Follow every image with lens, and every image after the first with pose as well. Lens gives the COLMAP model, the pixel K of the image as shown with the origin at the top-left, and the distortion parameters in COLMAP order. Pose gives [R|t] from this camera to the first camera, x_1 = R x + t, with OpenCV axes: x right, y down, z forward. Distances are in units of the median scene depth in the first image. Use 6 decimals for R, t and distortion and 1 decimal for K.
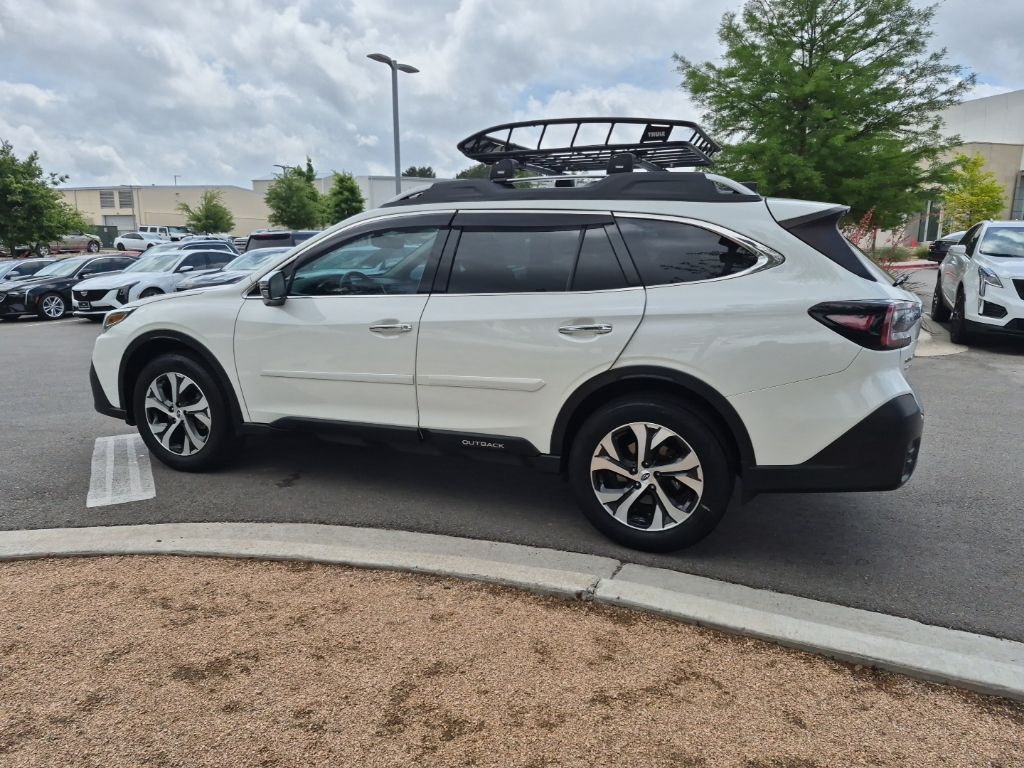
lens RADIAL K [[727.1, 0, 508.6], [0, 727.1, 382.9], [0, 0, 1]] dist [0.052710, -0.040047]
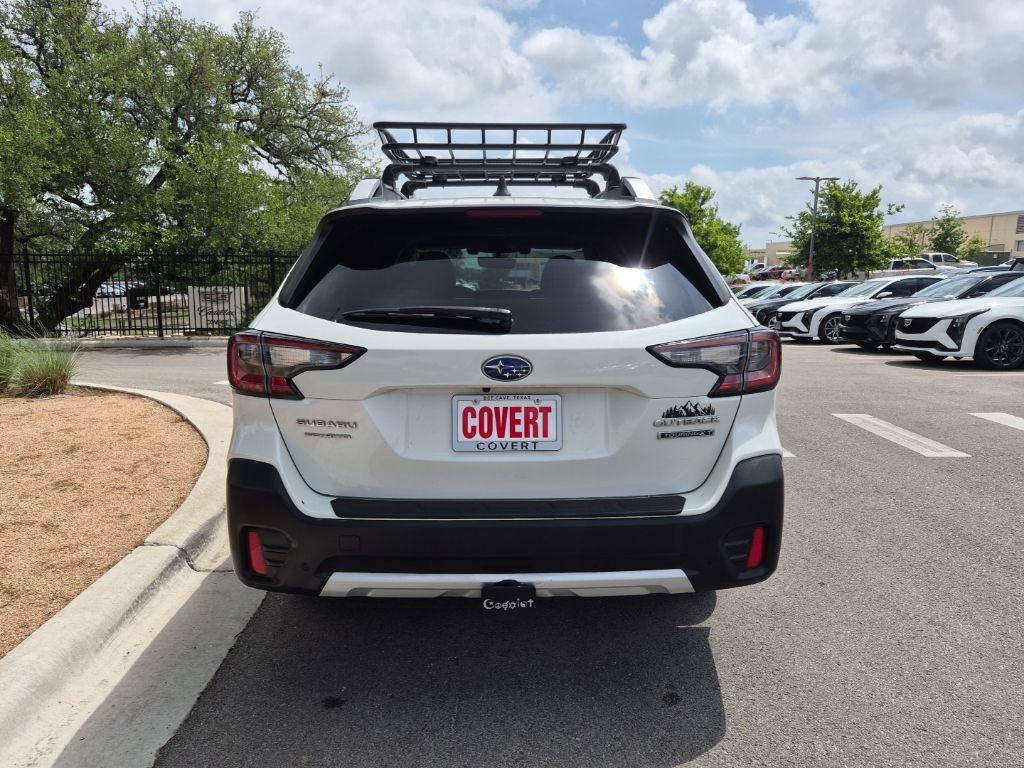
lens RADIAL K [[727.1, 0, 515.4], [0, 727.1, 393.6], [0, 0, 1]] dist [0.052710, -0.040047]
pose [[0.379963, 0.154957, -0.911930, 1.317863], [-0.176403, 0.979914, 0.093009, -0.166226], [0.908025, 0.125527, 0.399666, 0.963973]]
